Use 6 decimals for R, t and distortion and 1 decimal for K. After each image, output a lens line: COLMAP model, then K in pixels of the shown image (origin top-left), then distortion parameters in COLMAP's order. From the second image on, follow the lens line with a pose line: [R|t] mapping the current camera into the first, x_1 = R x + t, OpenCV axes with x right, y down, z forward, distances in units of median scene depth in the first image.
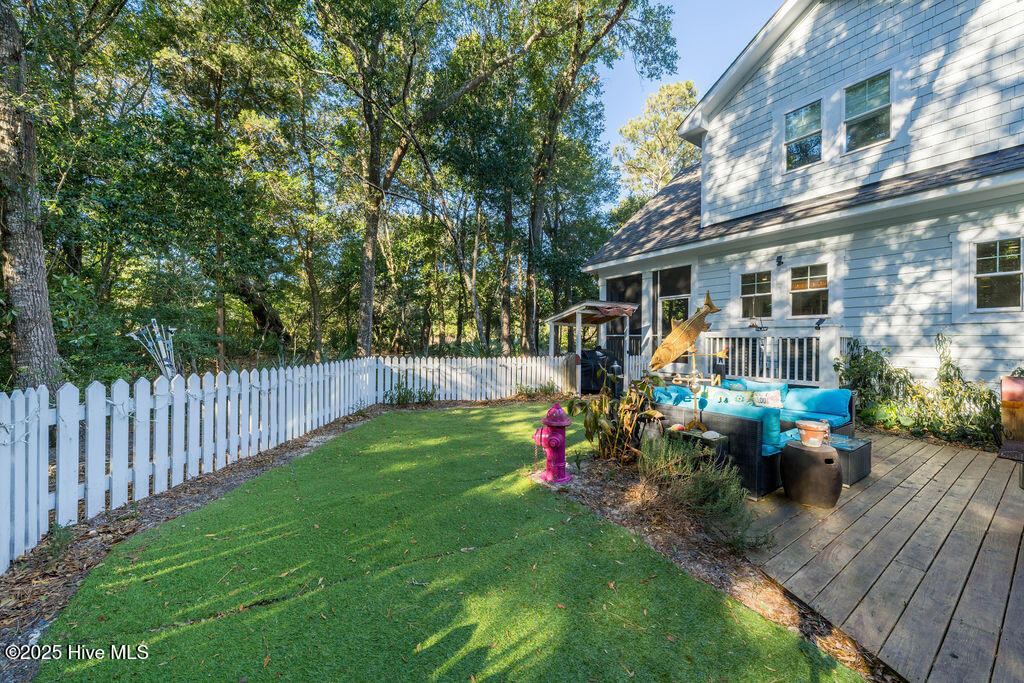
lens RADIAL K [[368.4, 0, 512.0], [0, 368.4, 341.5], [0, 0, 1]] dist [-0.000047, -0.000022]
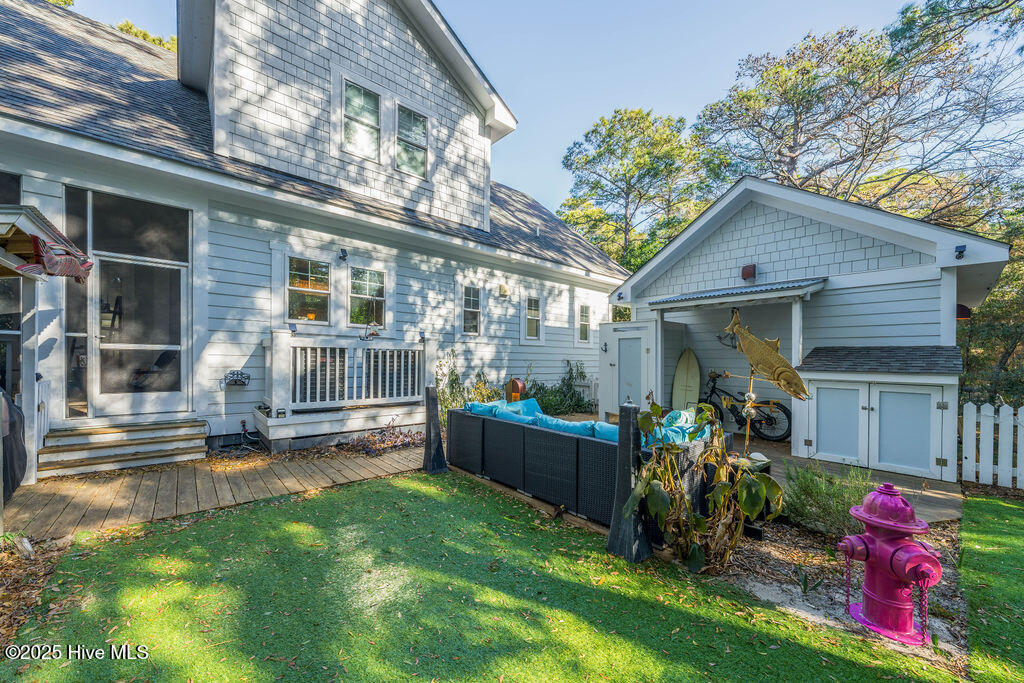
lens RADIAL K [[380.7, 0, 513.3], [0, 380.7, 355.8], [0, 0, 1]] dist [0.007925, -0.000040]
pose [[-0.124096, -0.012928, 0.992186, -0.171693], [-0.021763, 0.999710, 0.010304, -0.011402], [-0.992031, -0.020314, -0.124342, 0.760499]]
